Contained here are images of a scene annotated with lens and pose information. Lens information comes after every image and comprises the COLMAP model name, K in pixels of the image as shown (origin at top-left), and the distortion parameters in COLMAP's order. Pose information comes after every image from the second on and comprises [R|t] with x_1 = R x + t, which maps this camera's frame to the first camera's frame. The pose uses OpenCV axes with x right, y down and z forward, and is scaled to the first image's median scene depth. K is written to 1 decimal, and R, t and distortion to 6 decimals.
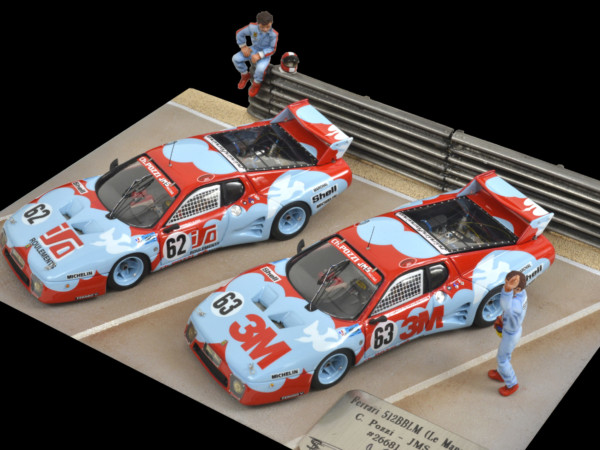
lens RADIAL K [[1314.3, 0, 300.0], [0, 1314.3, 225.0], [0, 0, 1]] dist [0.026354, -0.073089]
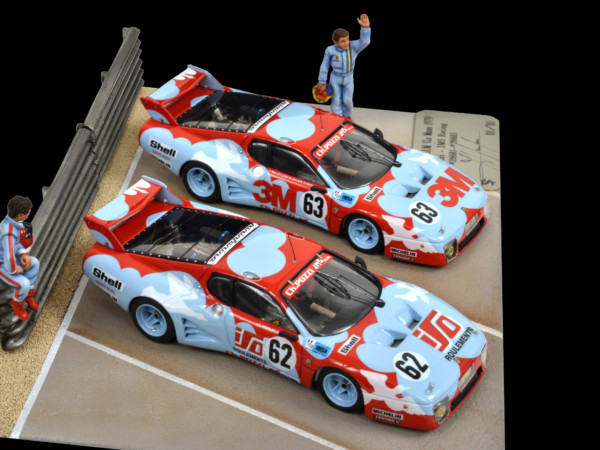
lens RADIAL K [[1364.9, 0, 282.5], [0, 1364.9, 244.0], [0, 0, 1]] dist [0.042716, 0.046633]
pose [[-0.442541, -0.547852, 0.709941, -0.745729], [0.486056, 0.518761, 0.703304, -0.704469], [-0.753596, 0.656312, 0.036714, 0.999508]]
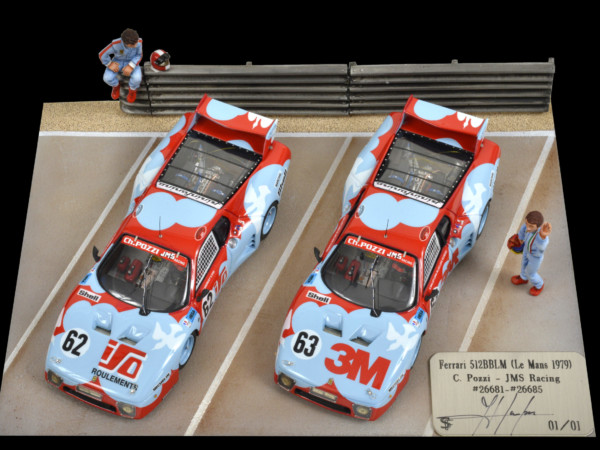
lens RADIAL K [[1364.9, 0, 282.5], [0, 1364.9, 244.0], [0, 0, 1]] dist [0.042716, 0.046633]
pose [[0.839282, -0.478371, 0.258393, -0.308683], [0.362090, 0.846311, 0.390703, -0.439189], [-0.405582, -0.234348, 0.883507, 0.013815]]
